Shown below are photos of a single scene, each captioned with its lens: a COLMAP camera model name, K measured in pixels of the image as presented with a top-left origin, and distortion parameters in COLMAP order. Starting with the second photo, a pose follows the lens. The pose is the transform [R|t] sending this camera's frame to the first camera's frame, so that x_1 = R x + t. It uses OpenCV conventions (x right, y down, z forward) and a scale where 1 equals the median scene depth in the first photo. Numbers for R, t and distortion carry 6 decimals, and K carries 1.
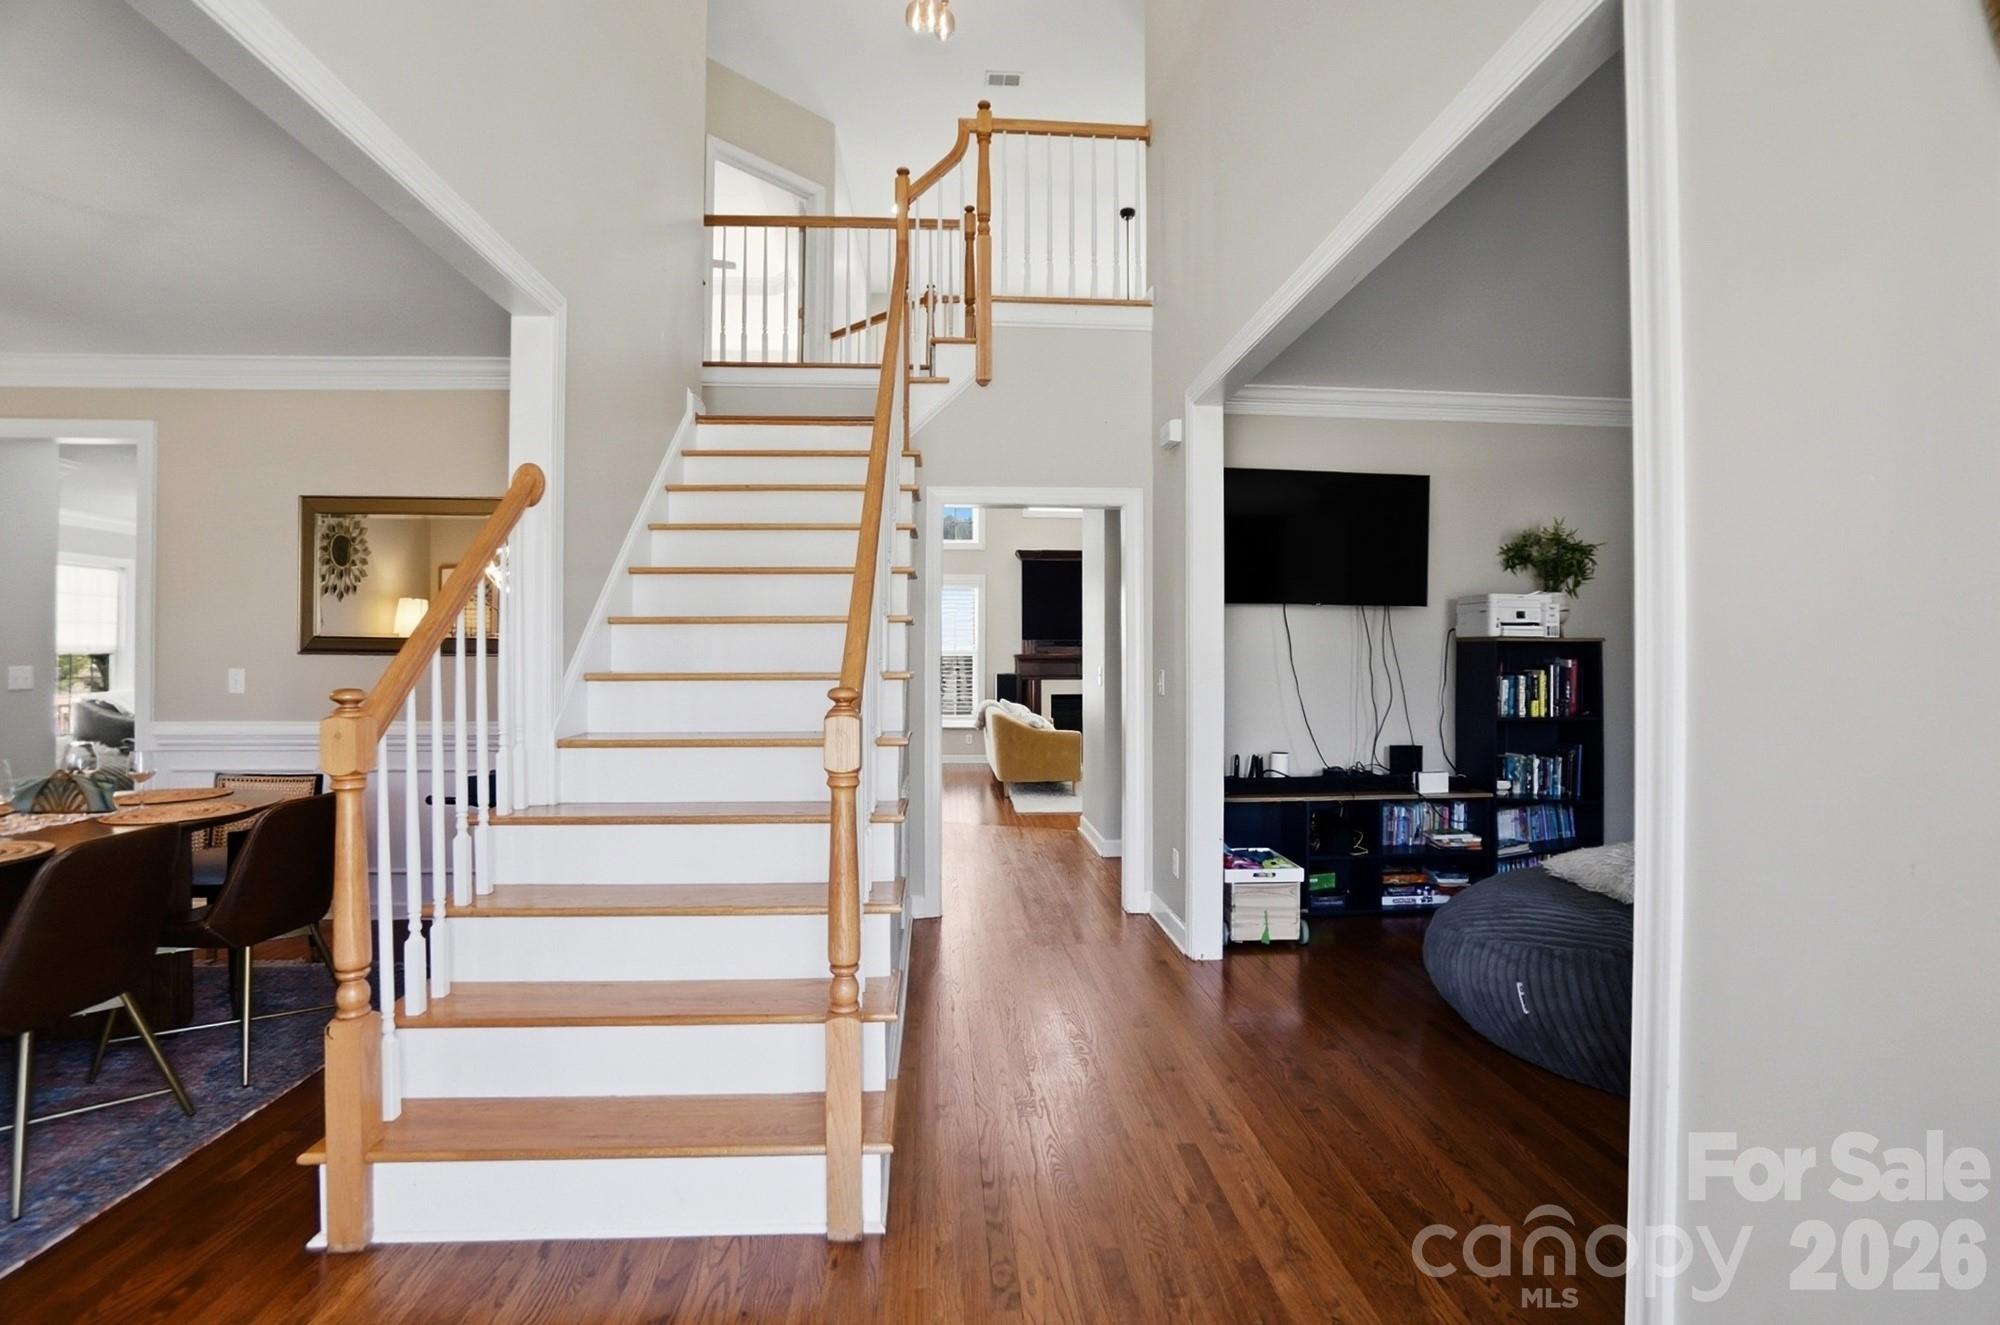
lens RADIAL K [[897.2, 0, 995.1], [0, 897.2, 648.8], [0, 0, 1]] dist [-0.050222, 0.011494]
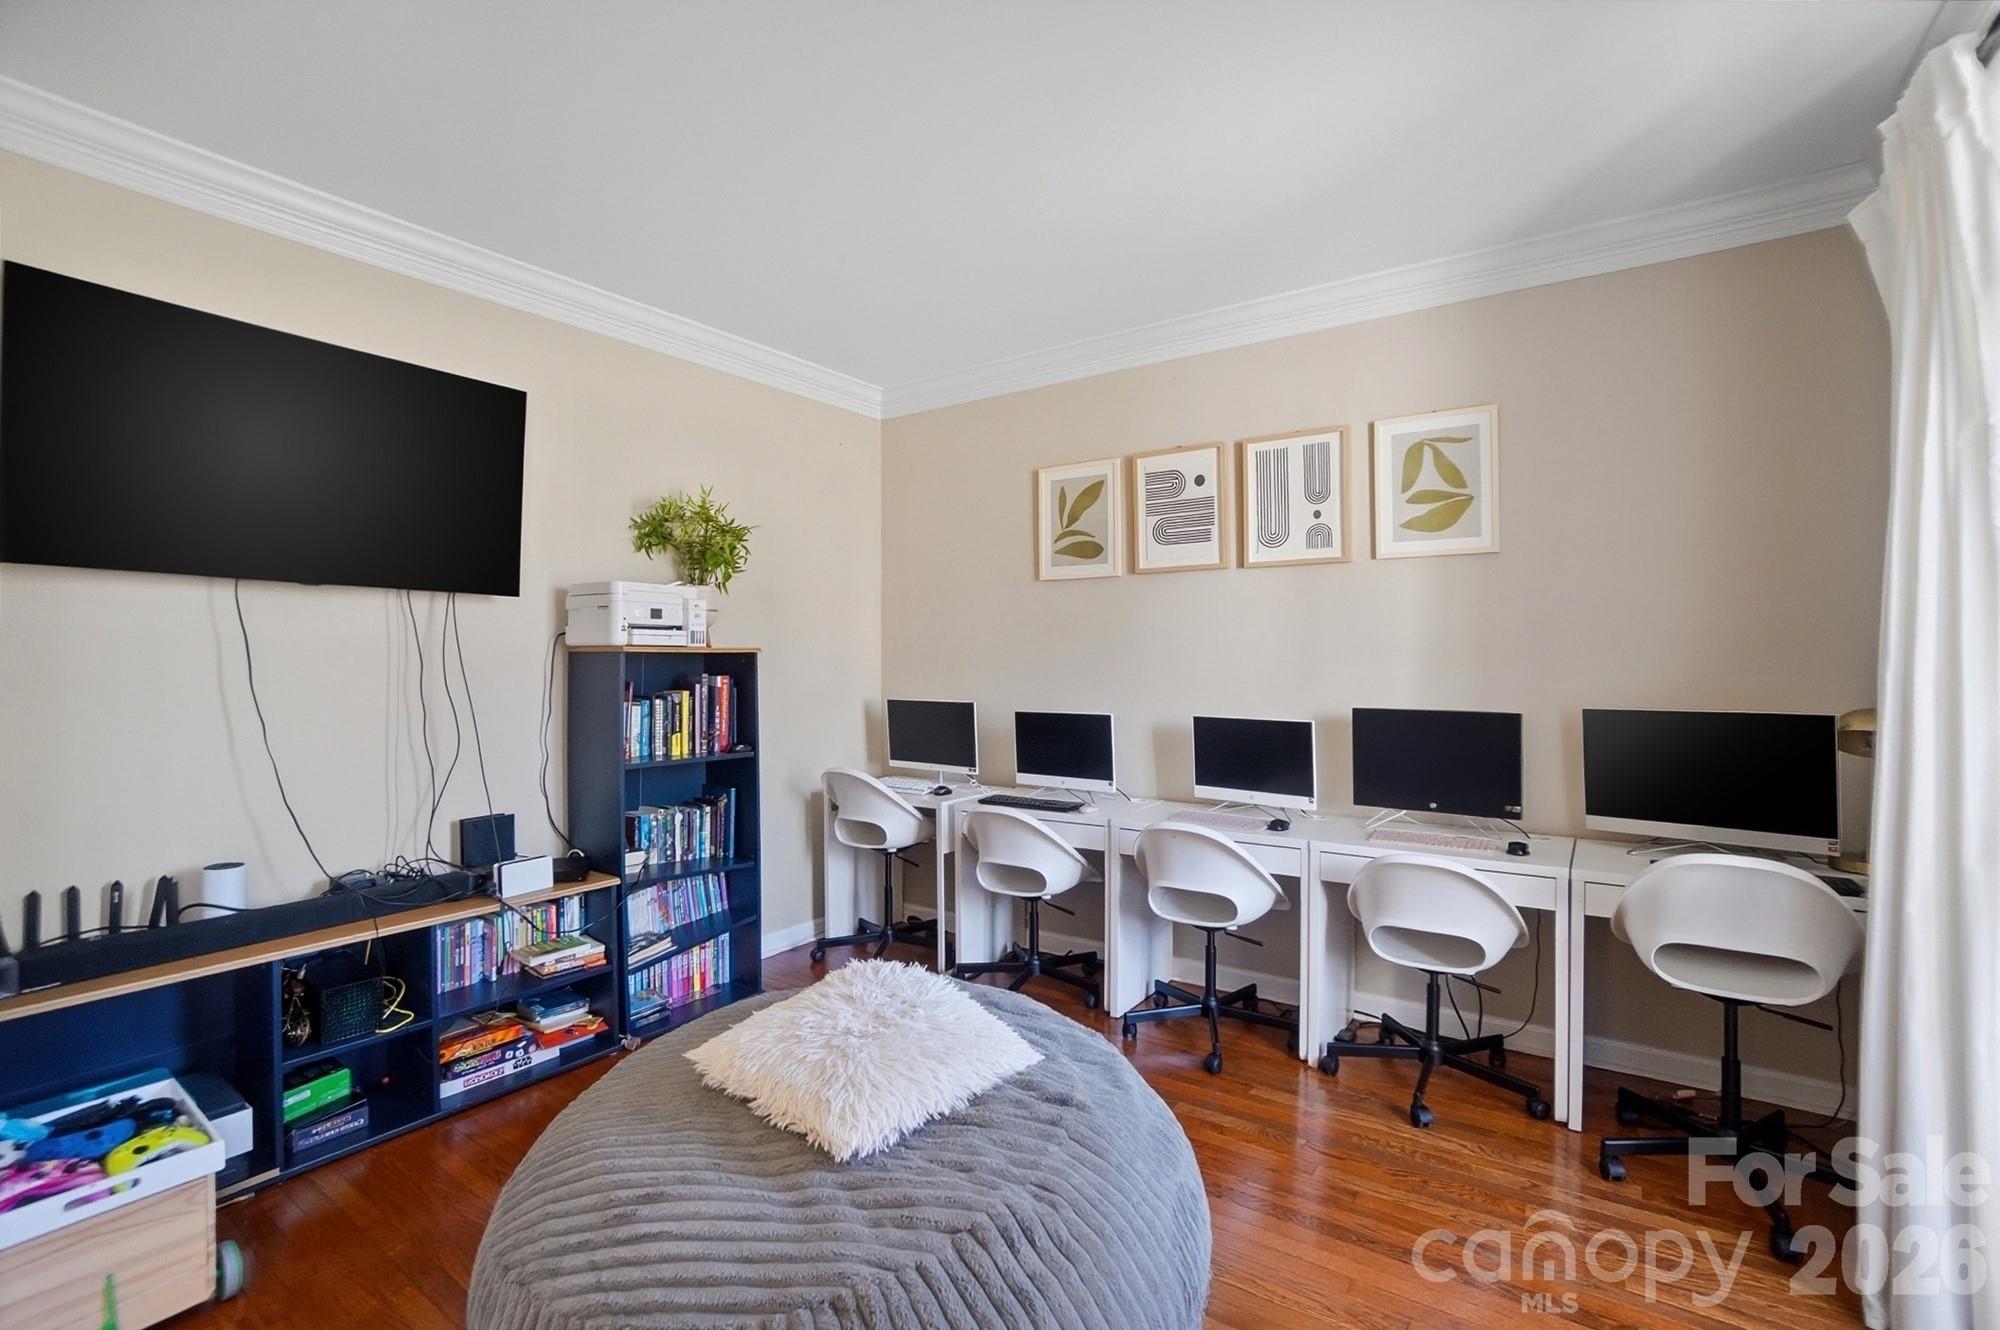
lens RADIAL K [[897.2, 0, 1002.6], [0, 897.2, 655.9], [0, 0, 1]] dist [-0.050222, 0.011494]
pose [[0.625354, 0.000899, 0.780340, 0.210333], [0.000845, 0.999998, -0.001829, -0.003812], [-0.780340, 0.001803, 0.625352, 0.335041]]
